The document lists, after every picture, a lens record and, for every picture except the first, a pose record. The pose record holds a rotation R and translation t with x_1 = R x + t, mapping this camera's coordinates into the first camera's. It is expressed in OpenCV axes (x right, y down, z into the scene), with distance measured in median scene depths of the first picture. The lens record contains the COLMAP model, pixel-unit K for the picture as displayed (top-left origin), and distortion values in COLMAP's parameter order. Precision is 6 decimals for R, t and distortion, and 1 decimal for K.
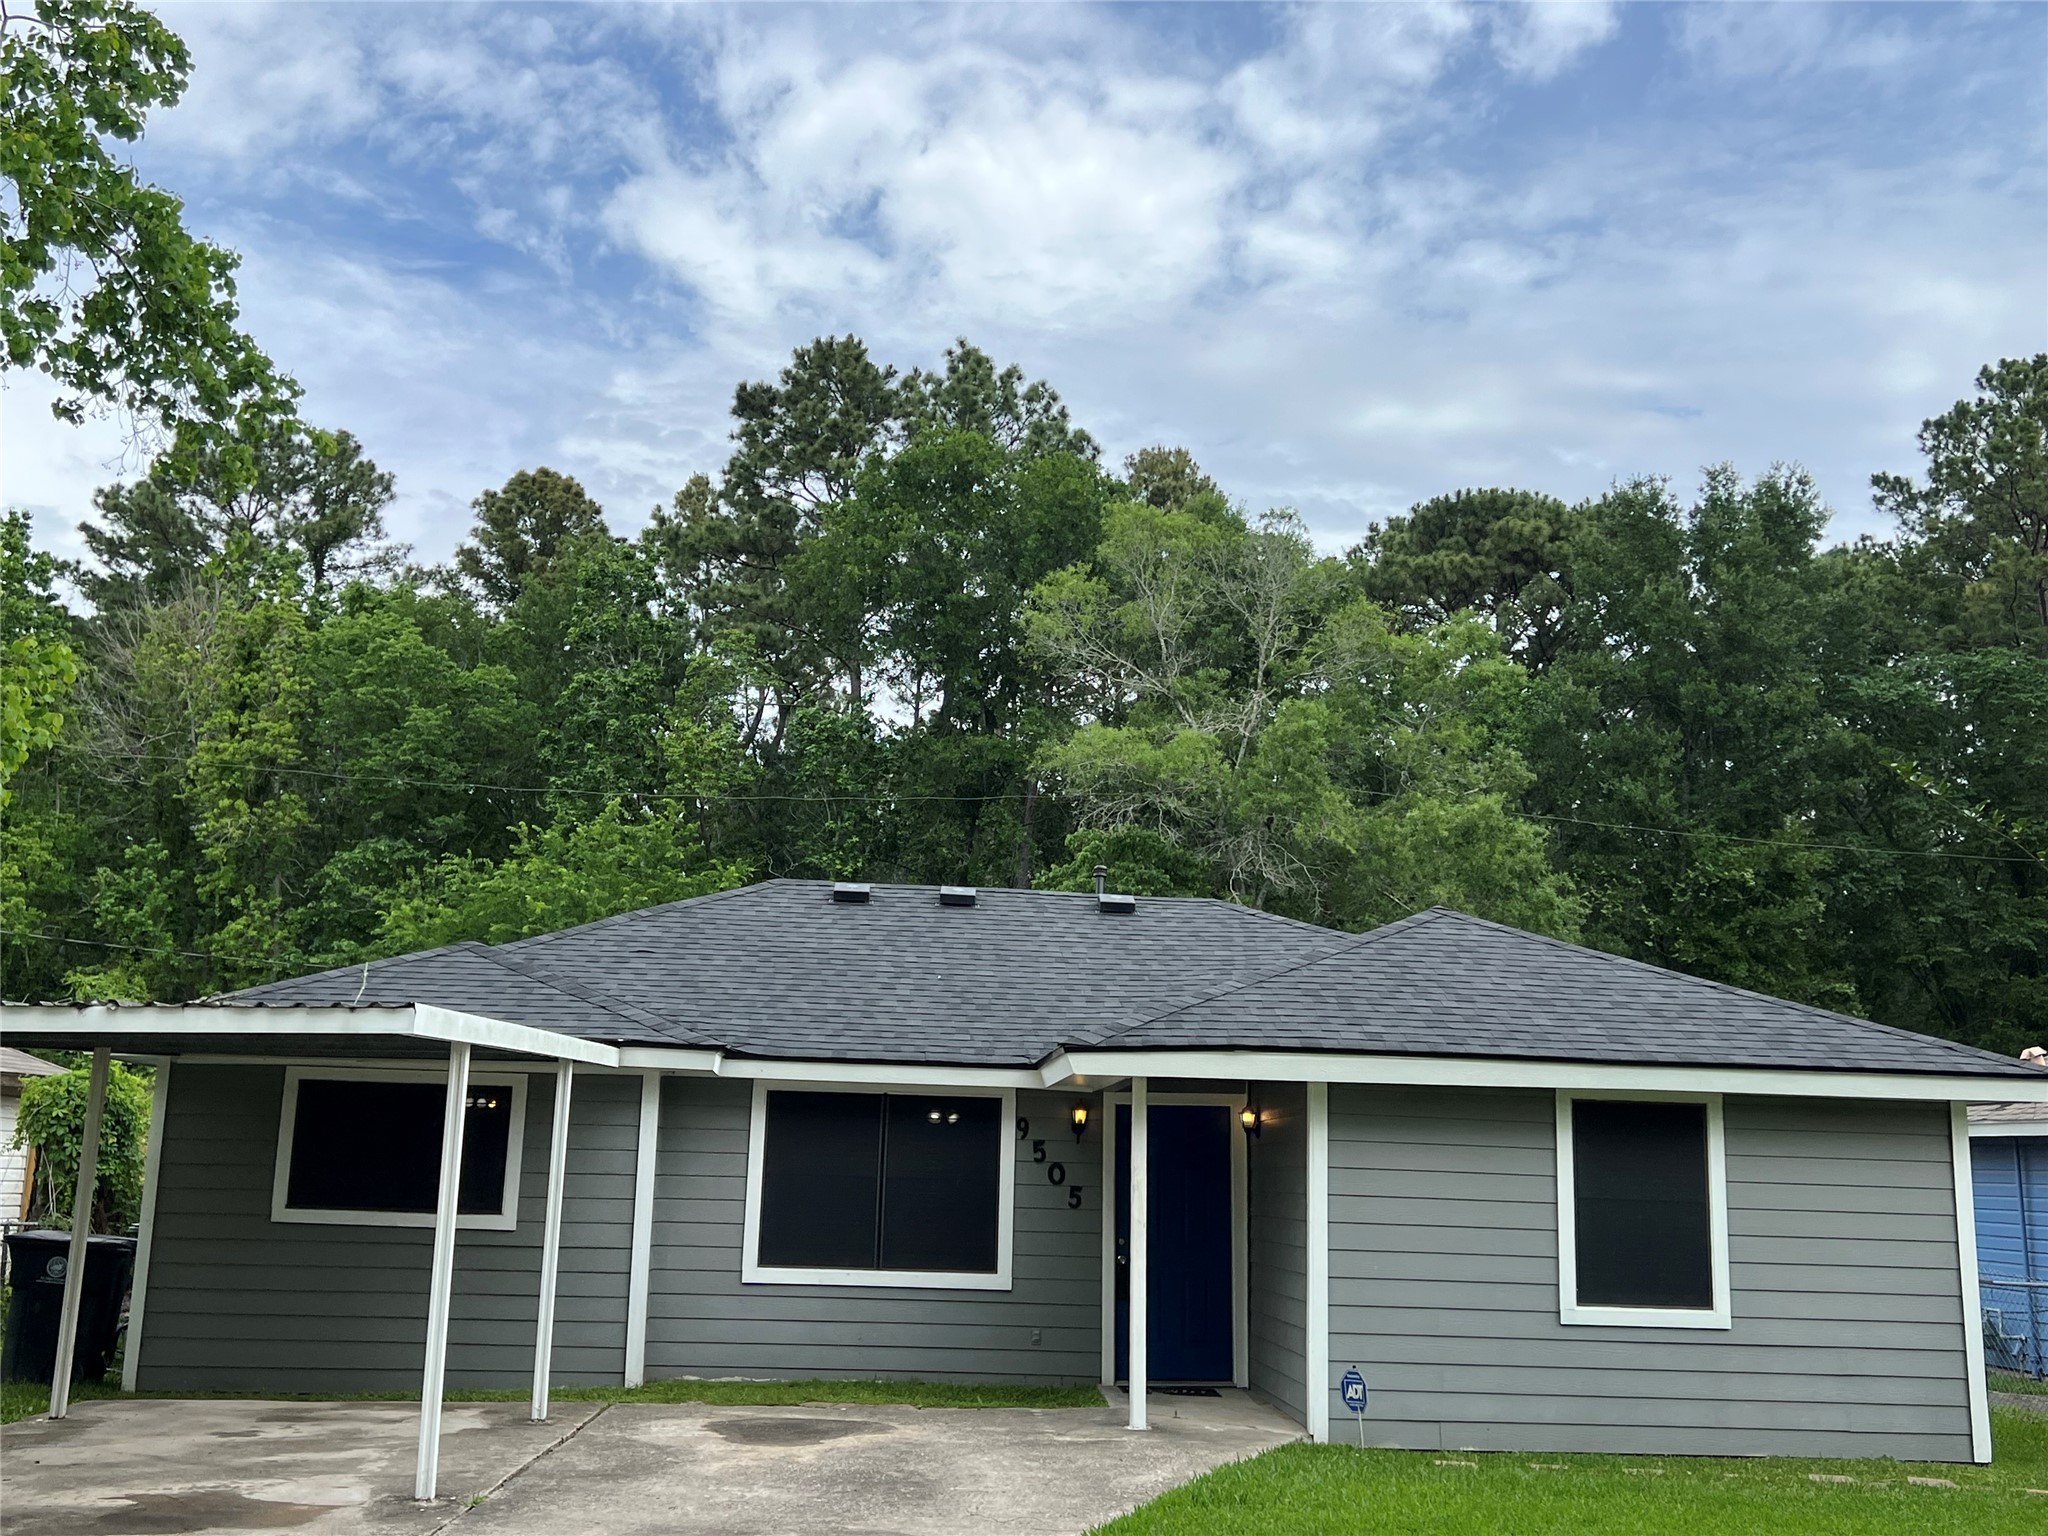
lens RADIAL K [[2096.2, 0, 1024.0], [0, 2096.2, 768.0], [0, 0, 1]] dist [0.130718, -0.251191]
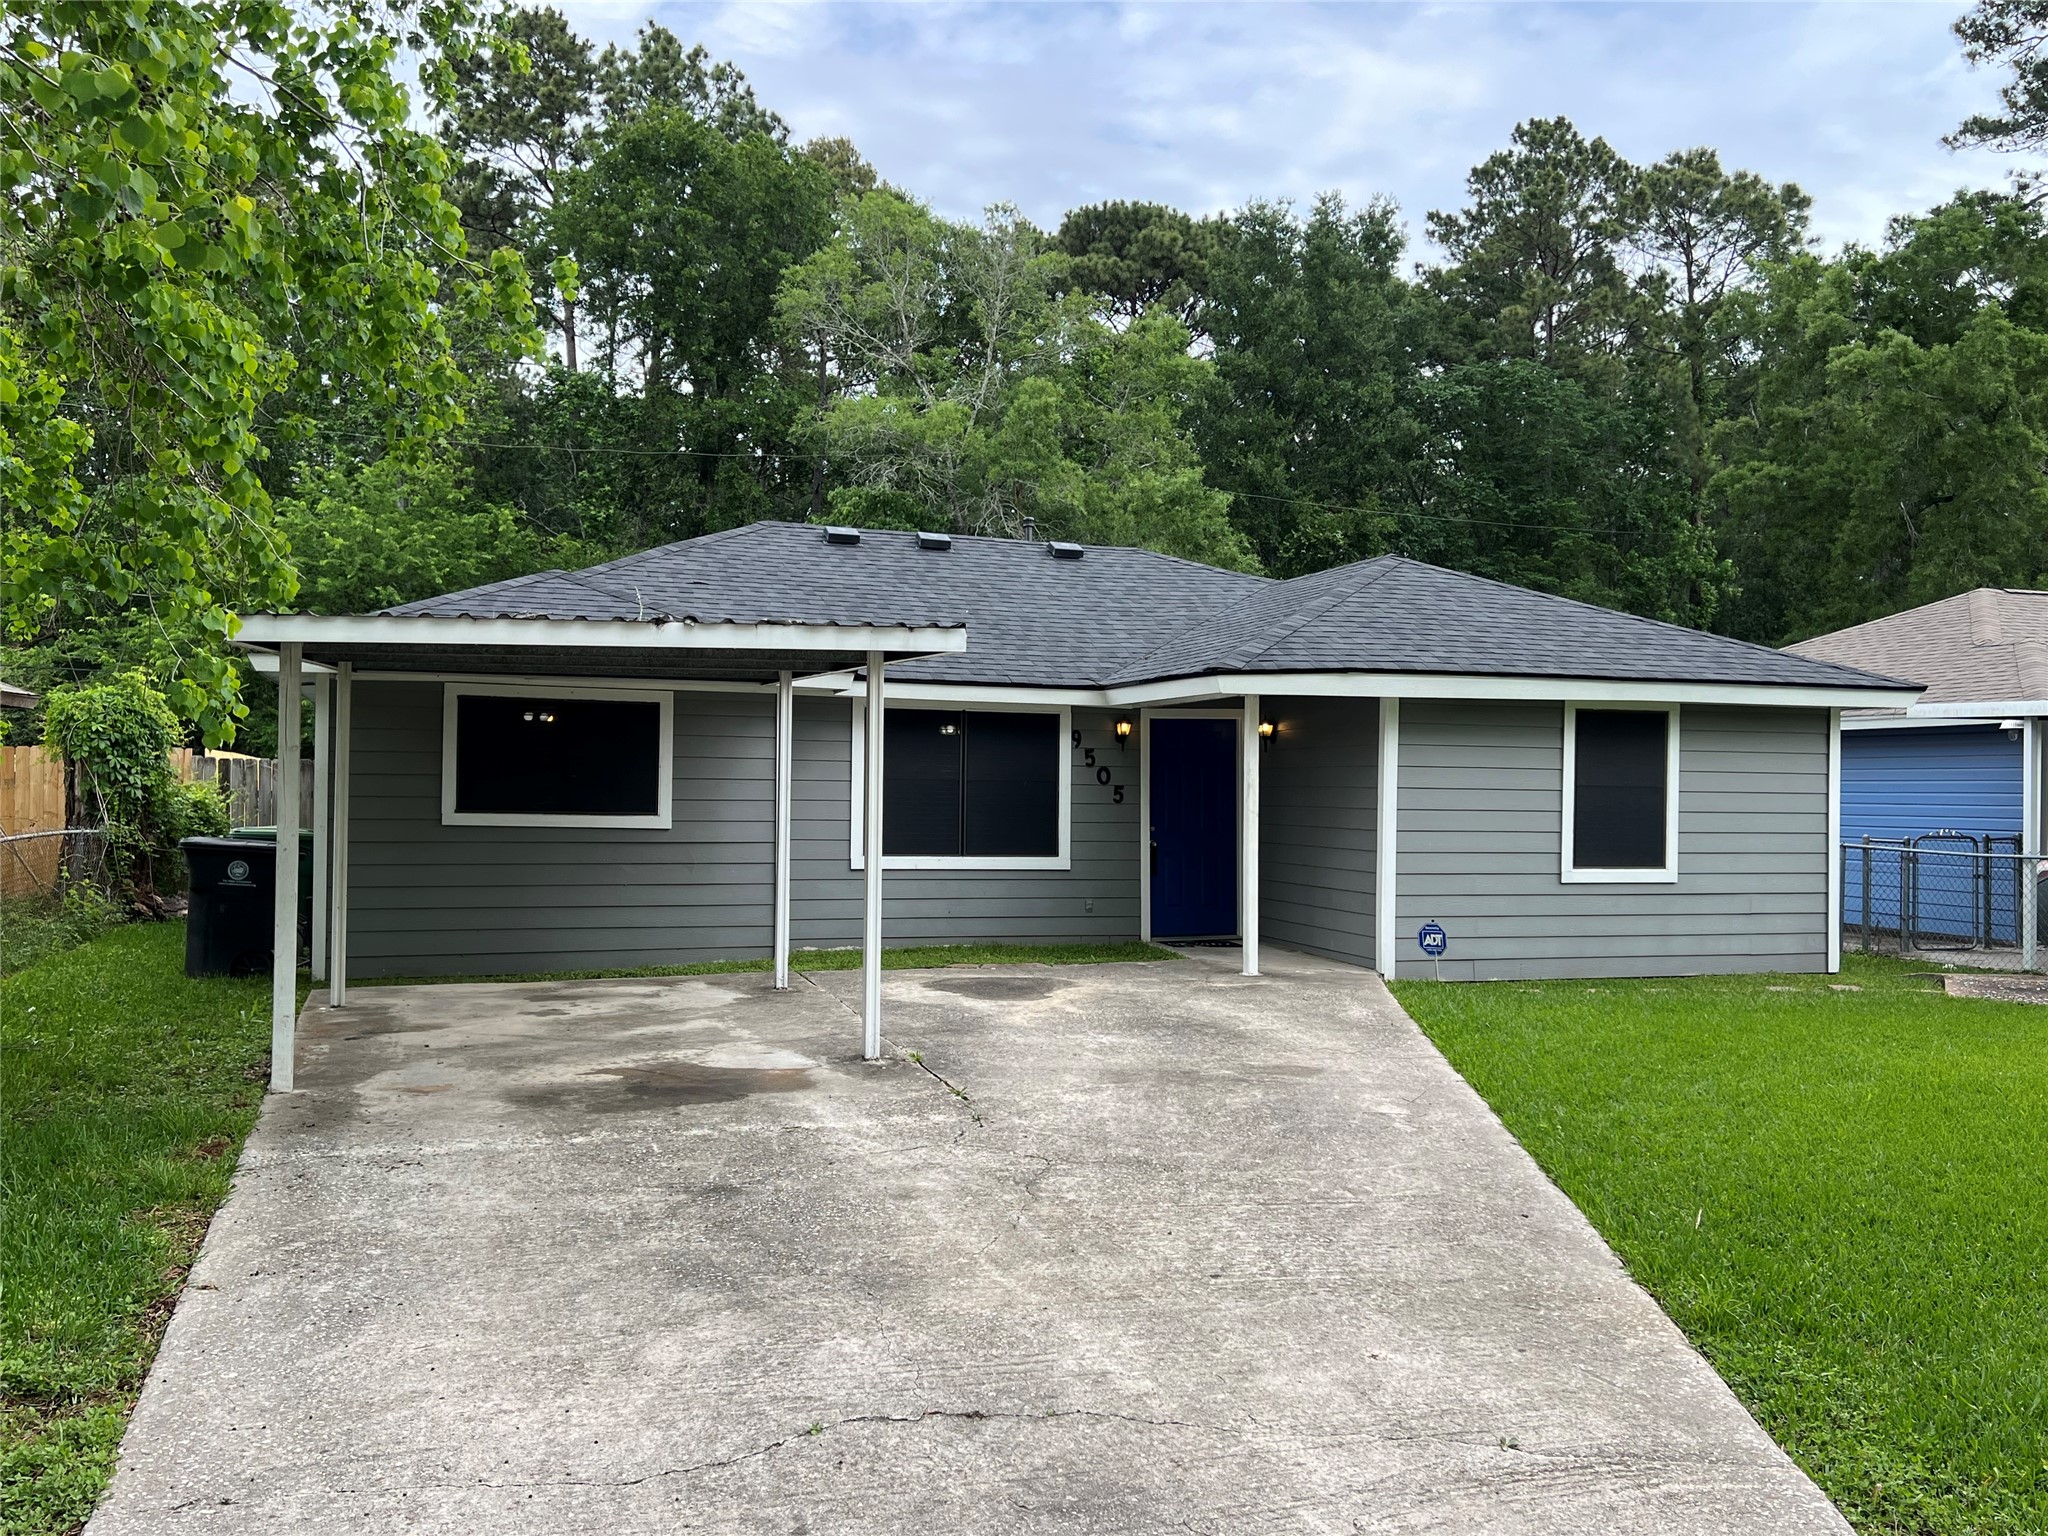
lens RADIAL K [[1731.3, 0, 1024.0], [0, 1731.3, 768.0], [0, 0, 1]] dist [0.228986, -0.570683]
pose [[0.967939, -0.012574, 0.250871, -0.274998], [-0.033819, 0.983129, 0.179762, 0.012693], [-0.248899, -0.182483, 0.951183, 0.074242]]
